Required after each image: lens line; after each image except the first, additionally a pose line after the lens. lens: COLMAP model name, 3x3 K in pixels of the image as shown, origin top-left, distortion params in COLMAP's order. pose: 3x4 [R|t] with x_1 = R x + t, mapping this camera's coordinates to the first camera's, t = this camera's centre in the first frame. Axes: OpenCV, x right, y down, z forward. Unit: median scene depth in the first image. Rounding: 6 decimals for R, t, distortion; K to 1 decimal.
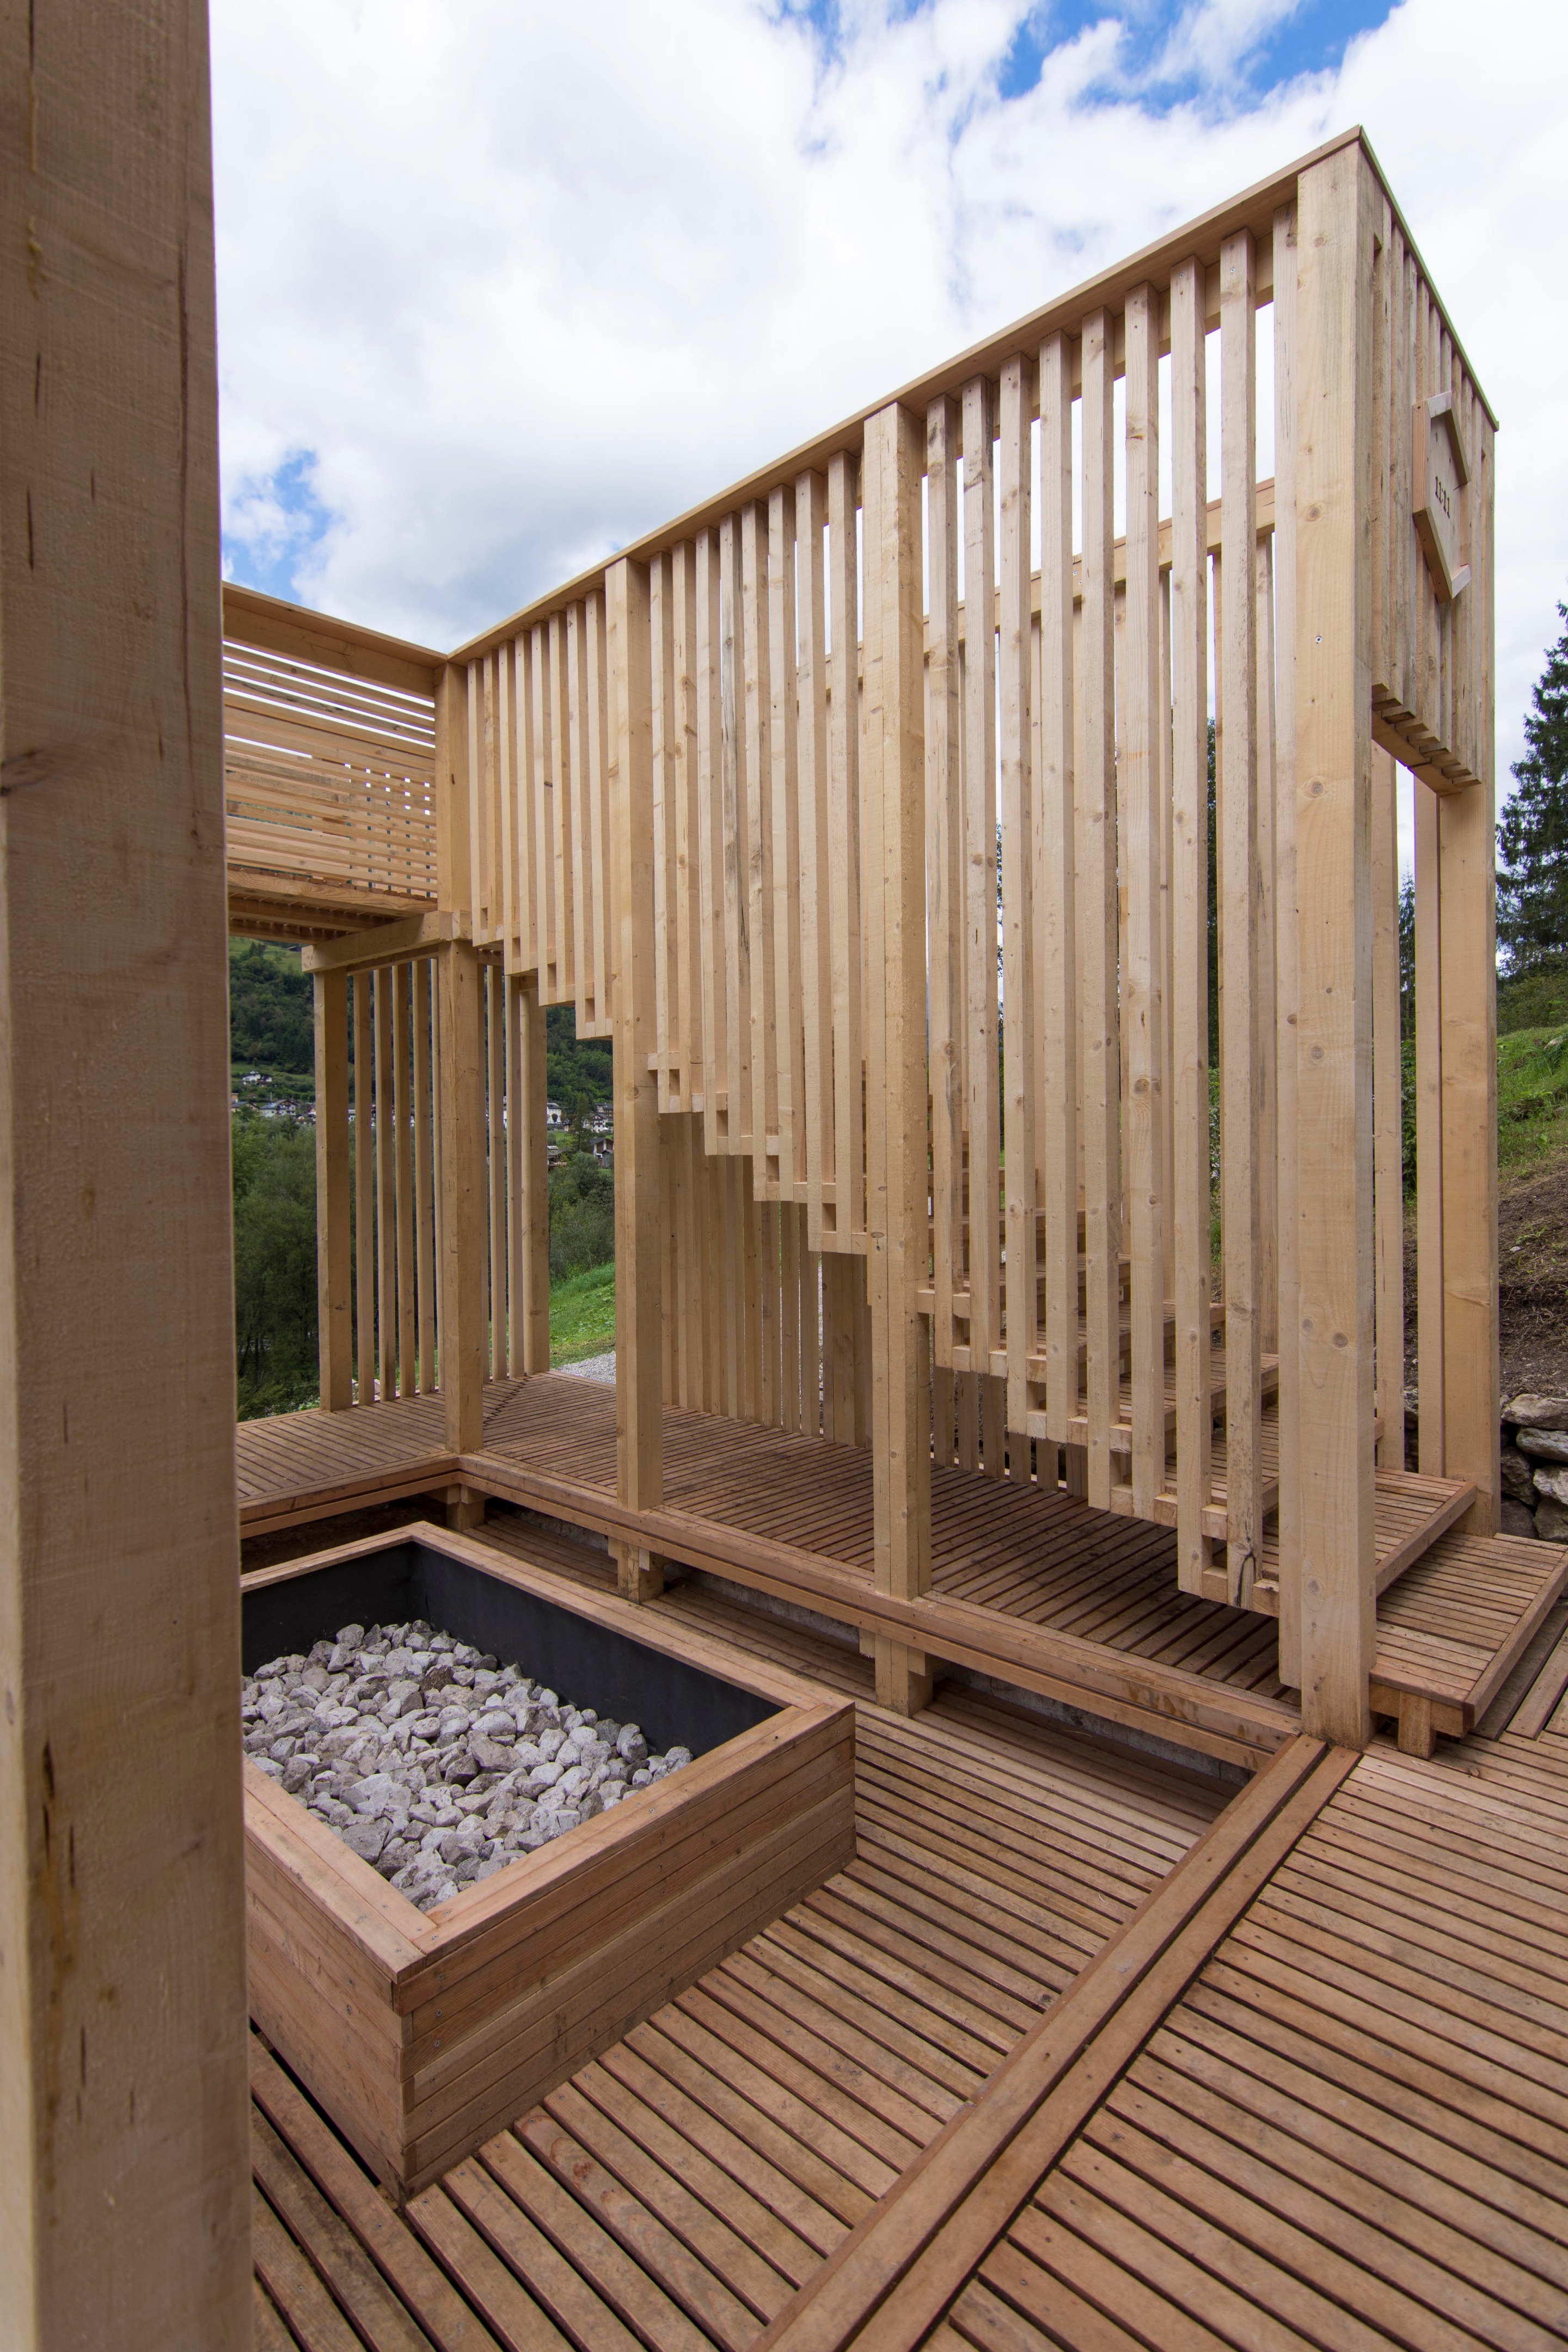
lens RADIAL K [[1137.0, 0, 776.6], [0, 1137.0, 1161.0], [0, 0, 1]] dist [0.004550, 0.000865]
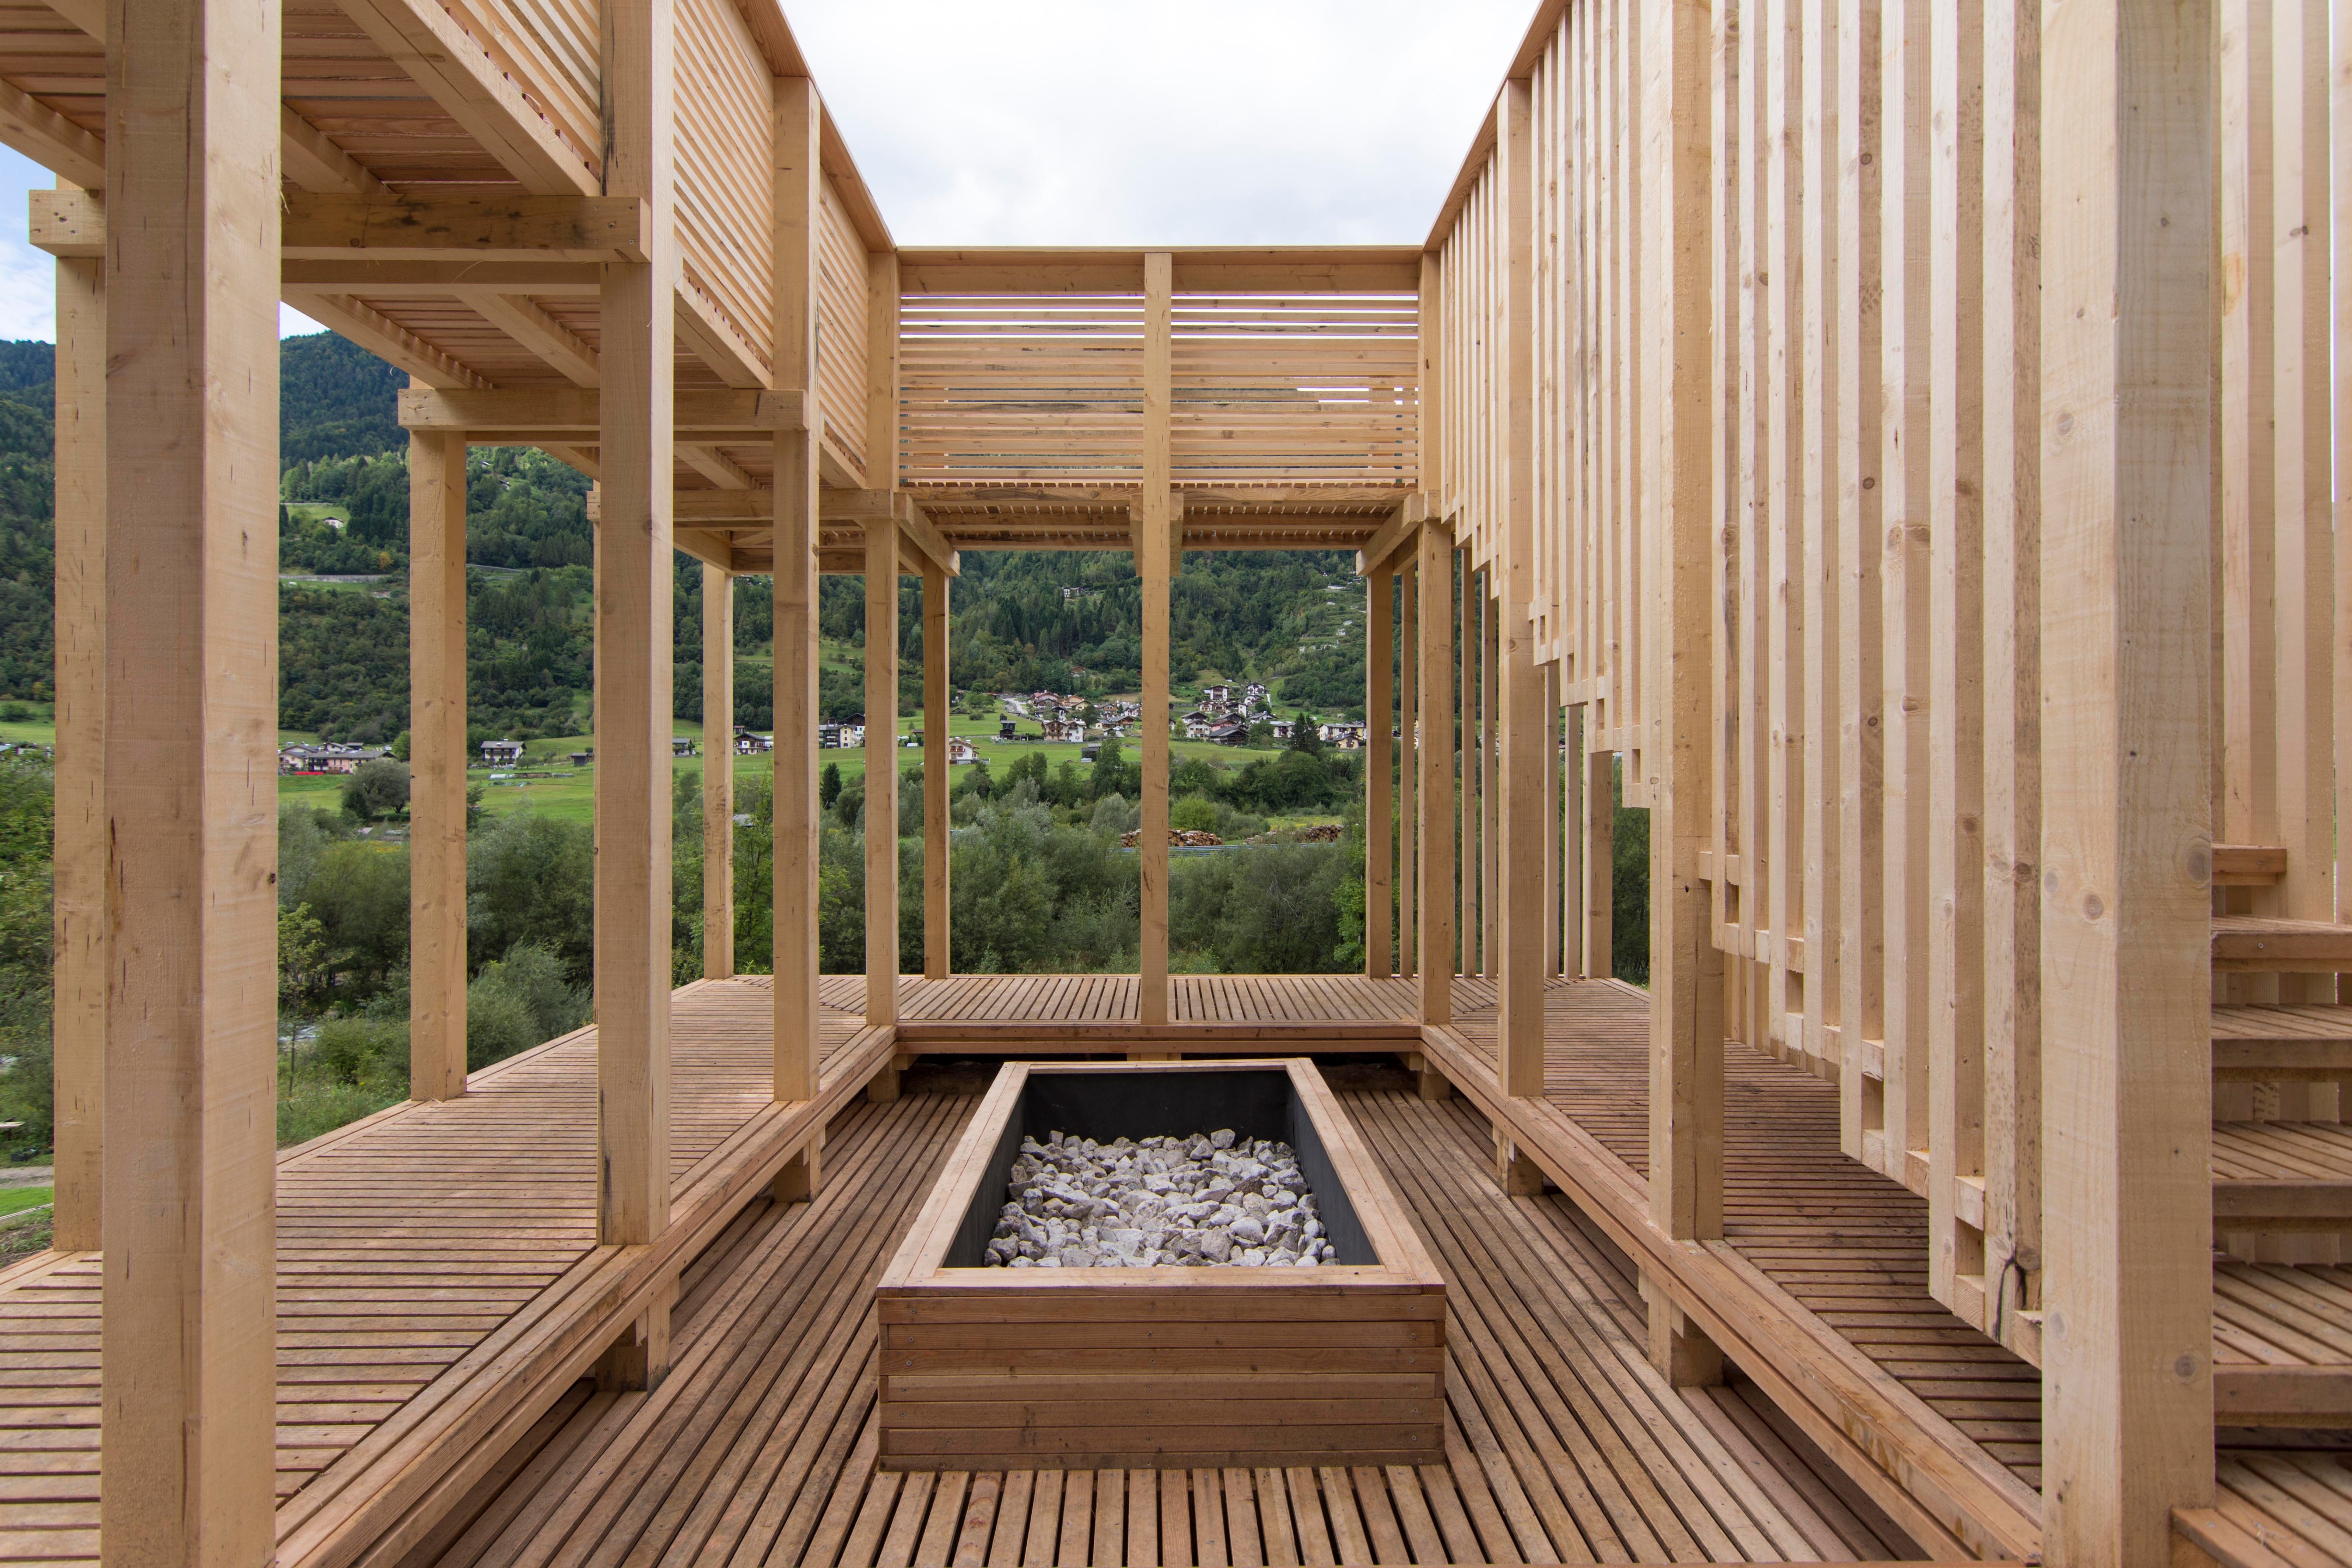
lens RADIAL K [[1137.0, 0, 1163.0], [0, 1137.0, 787.3], [0, 0, 1]] dist [0.004550, 0.000865]
pose [[0.688057, 0.011297, -0.725569, 0.474899], [-0.020390, 0.999785, -0.003770, 0.086875], [0.725370, 0.017388, 0.688139, 0.201702]]
